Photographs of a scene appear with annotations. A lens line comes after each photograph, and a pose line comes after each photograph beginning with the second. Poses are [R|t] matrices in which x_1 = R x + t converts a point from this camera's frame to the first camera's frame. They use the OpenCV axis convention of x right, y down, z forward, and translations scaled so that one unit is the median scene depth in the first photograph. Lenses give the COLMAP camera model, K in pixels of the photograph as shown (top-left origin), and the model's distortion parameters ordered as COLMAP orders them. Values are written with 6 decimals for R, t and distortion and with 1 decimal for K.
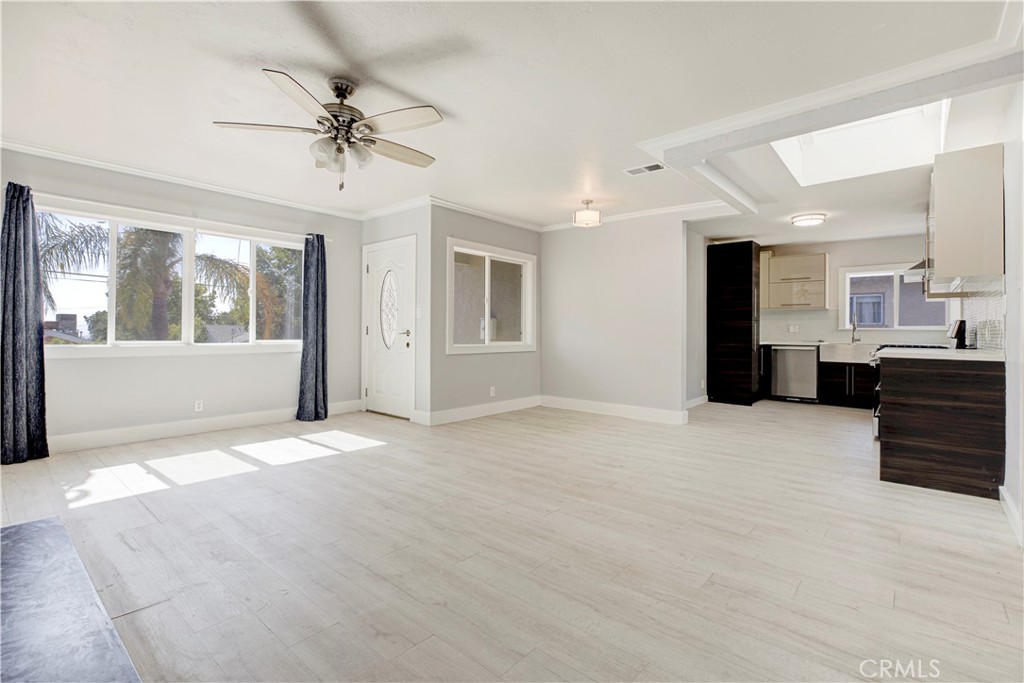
lens RADIAL K [[461.8, 0, 512.0], [0, 461.8, 341.5], [0, 0, 1]] dist [-0.001262, -0.000488]
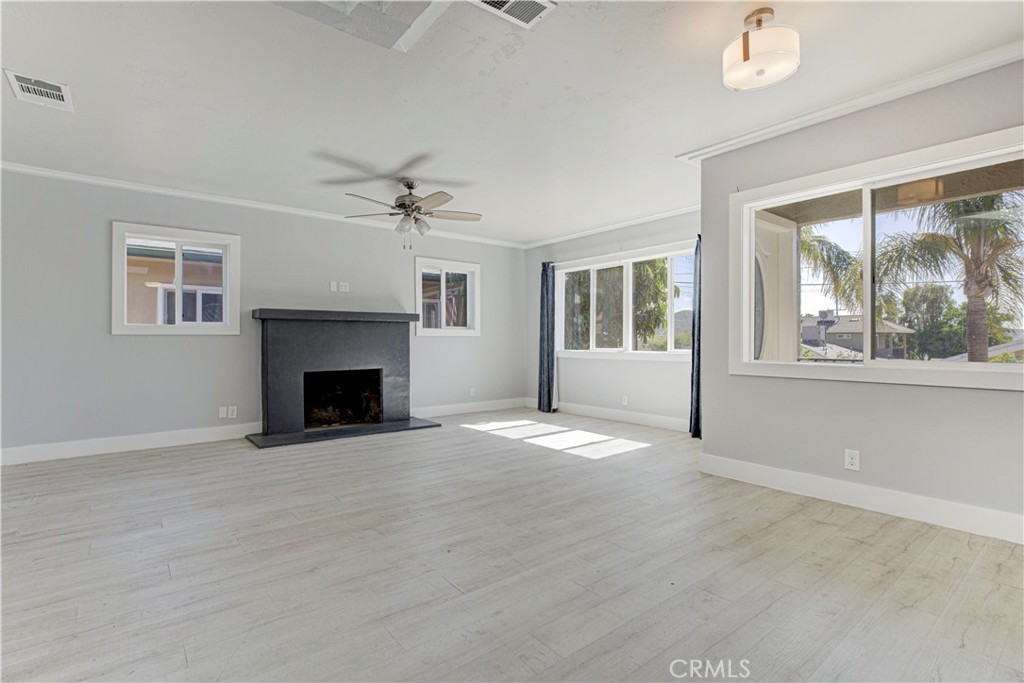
lens RADIAL K [[491.9, 0, 512.0], [0, 491.9, 341.5], [0, 0, 1]] dist [-0.001260, -0.000156]
pose [[-0.180959, -0.005572, -0.983475, 1.195587], [-0.023030, 0.999734, -0.001426, -0.018922], [0.983221, 0.022391, -0.181040, 1.636537]]
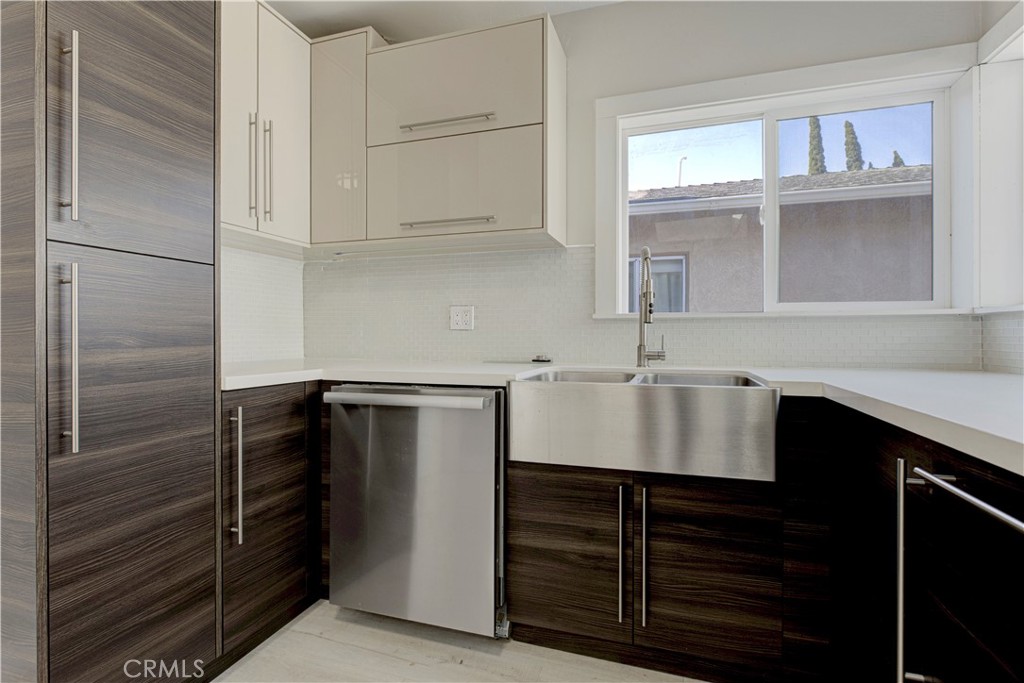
lens RADIAL K [[461.8, 0, 512.0], [0, 461.8, 341.5], [0, 0, 1]] dist [-0.001262, -0.000488]
pose [[0.927491, -0.001041, 0.373845, 0.458961], [0.007948, 0.999825, -0.016934, -0.006026], [-0.373762, 0.018677, 0.927337, 0.627661]]
